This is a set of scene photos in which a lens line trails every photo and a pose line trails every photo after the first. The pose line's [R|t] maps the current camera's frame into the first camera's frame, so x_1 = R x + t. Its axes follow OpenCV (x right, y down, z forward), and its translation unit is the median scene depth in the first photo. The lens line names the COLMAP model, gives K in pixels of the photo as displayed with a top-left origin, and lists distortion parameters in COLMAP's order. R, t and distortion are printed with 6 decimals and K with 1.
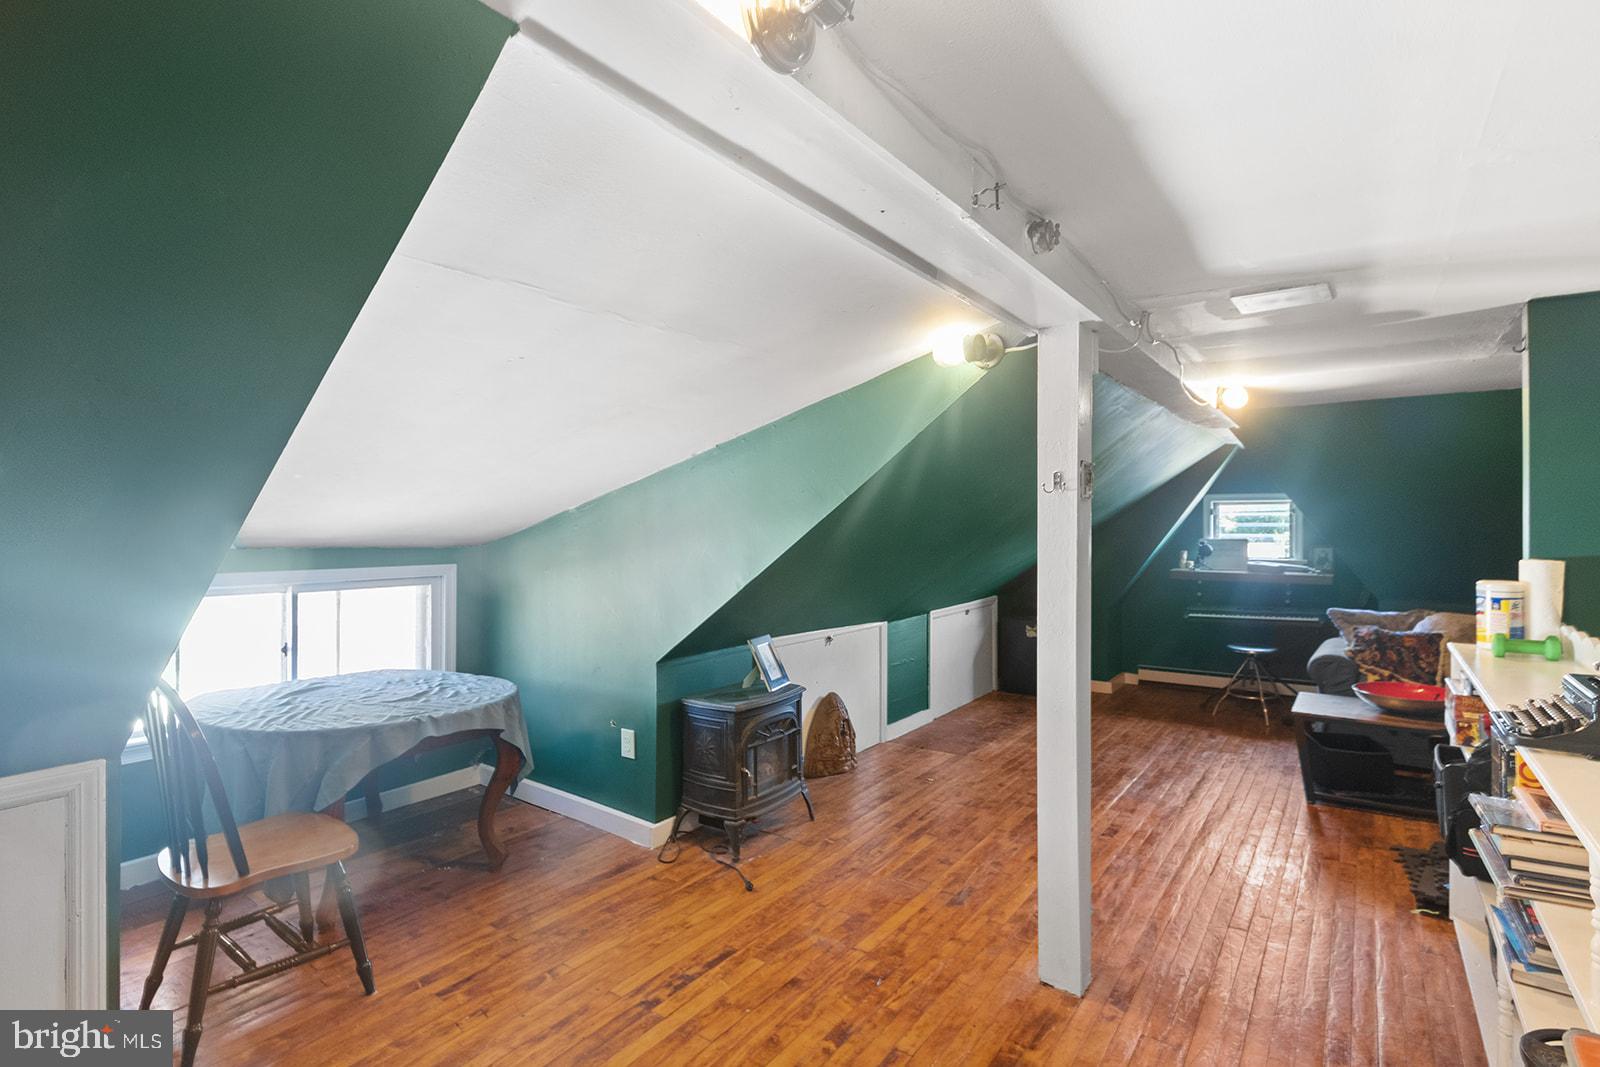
lens RADIAL K [[765.9, 0, 800.0], [0, 765.9, 533.5], [0, 0, 1]] dist [0.020223, -0.013993]
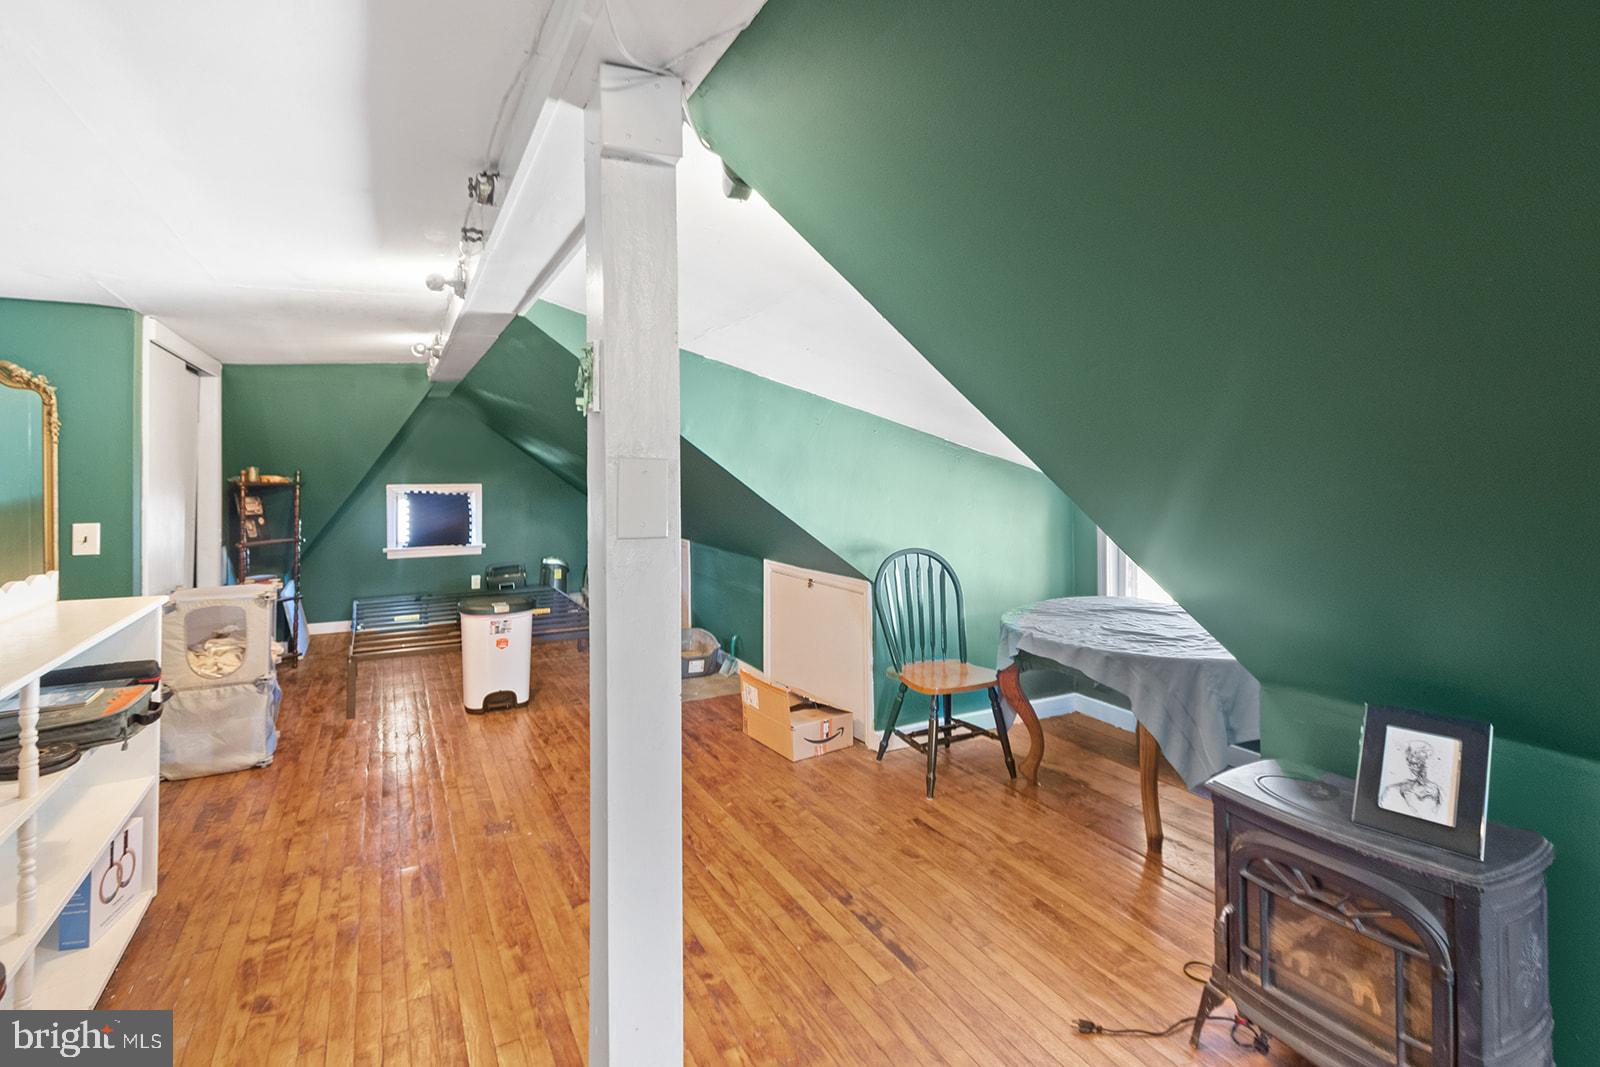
lens RADIAL K [[754.2, 0, 788.5], [0, 754.2, 464.9], [0, 0, 1]] dist [0.011916, -0.005819]
pose [[-0.441518, -0.005348, -0.897236, 0.552860], [-0.005572, 0.999979, -0.003218, -0.005410], [0.897235, 0.003578, -0.441539, 0.948510]]
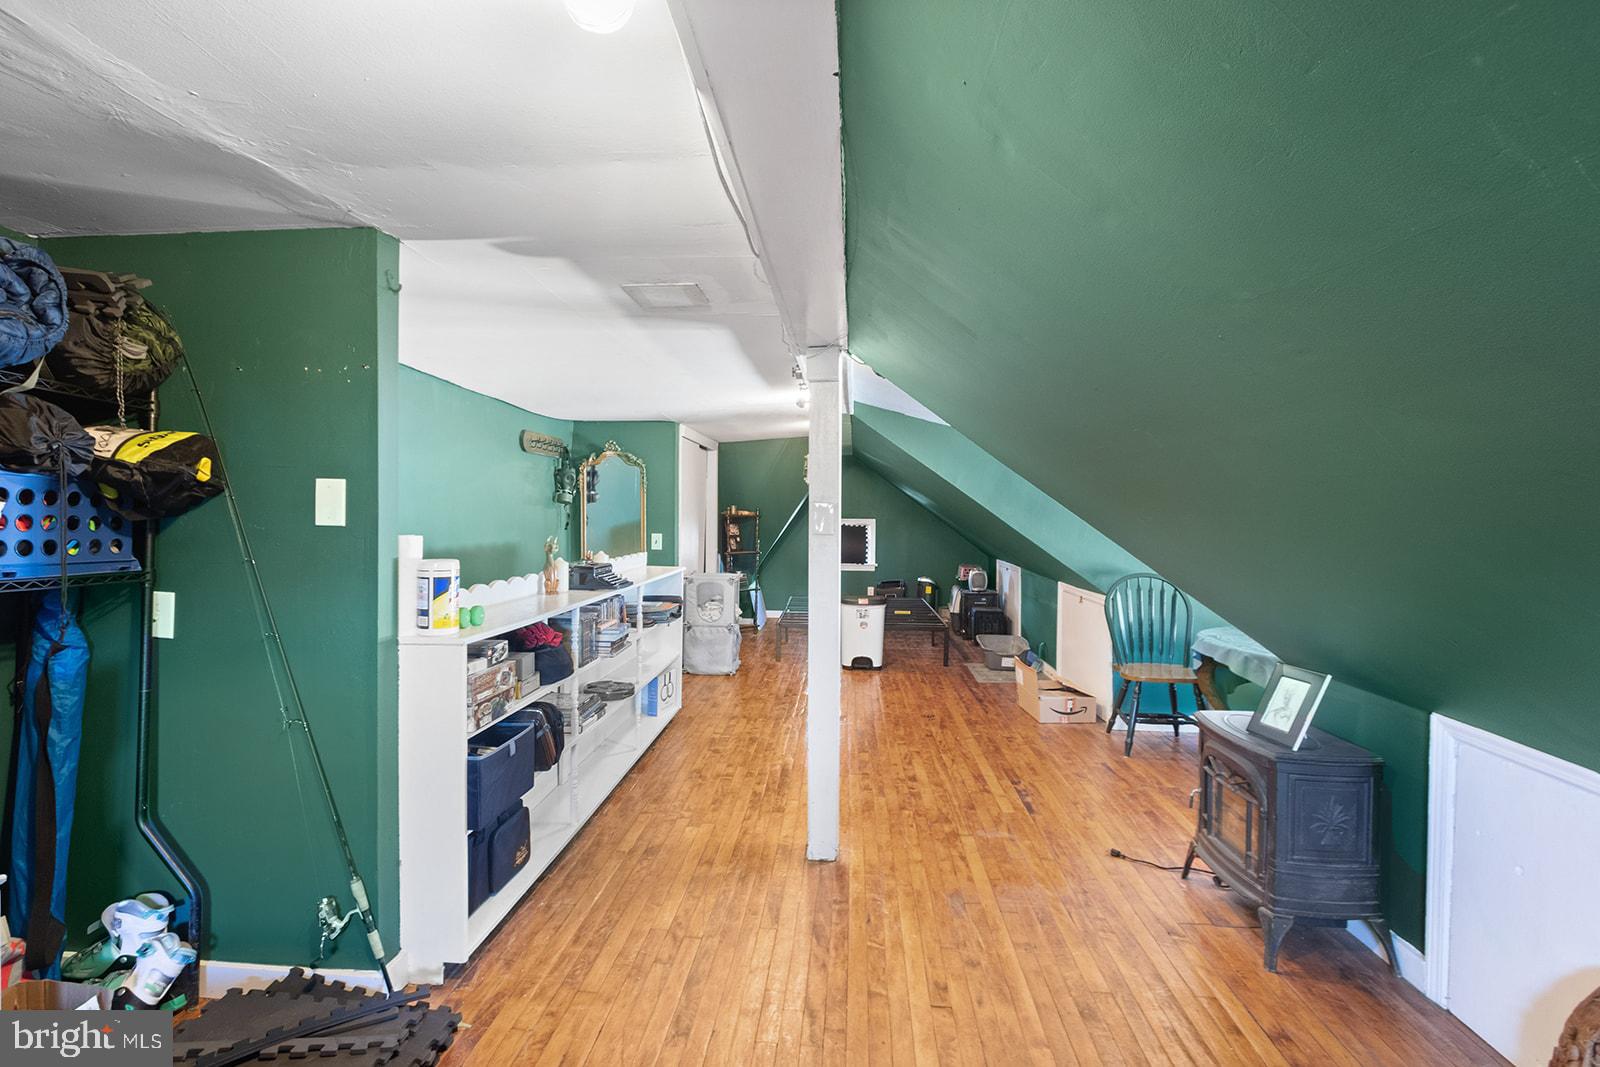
lens RADIAL K [[744.8, 0, 789.6], [0, 744.8, 516.6], [0, 0, 1]] dist [0.002034, 0.000174]
pose [[-0.855993, -0.000536, -0.516987, 0.749982], [-0.011375, 0.999777, 0.017797, -0.008416], [0.516863, 0.021115, -0.855808, 1.461025]]
